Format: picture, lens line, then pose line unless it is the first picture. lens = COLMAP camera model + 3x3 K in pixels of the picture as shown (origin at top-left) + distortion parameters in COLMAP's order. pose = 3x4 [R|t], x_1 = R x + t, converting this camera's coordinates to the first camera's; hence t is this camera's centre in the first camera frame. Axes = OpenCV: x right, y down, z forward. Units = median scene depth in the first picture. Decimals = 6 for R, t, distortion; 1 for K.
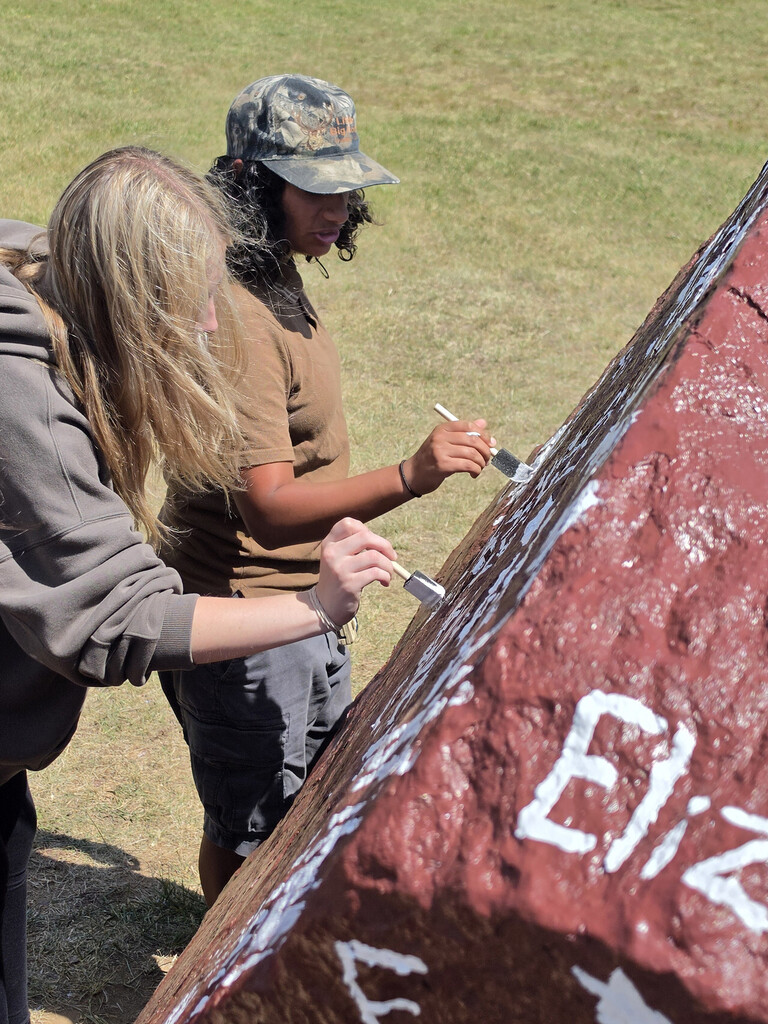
lens RADIAL K [[1651.5, 0, 384.0], [0, 1651.5, 512.0], [0, 0, 1]] dist [0.056554, 0.118951]
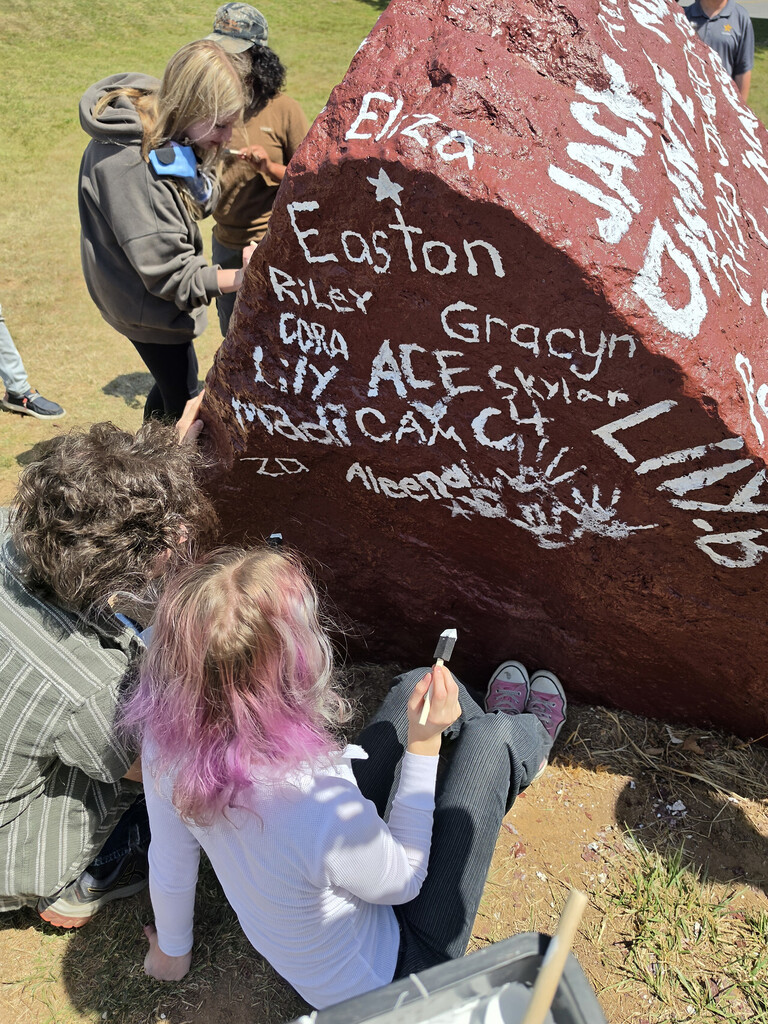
lens RADIAL K [[709.9, 0, 384.0], [0, 709.9, 512.0], [0, 0, 1]] dist [0.002317, -0.003352]
pose [[0.989543, -0.099342, 0.104571, -0.046209], [0.066528, 0.957632, 0.280204, 0.452166], [-0.127976, -0.270317, 0.954228, -0.365999]]
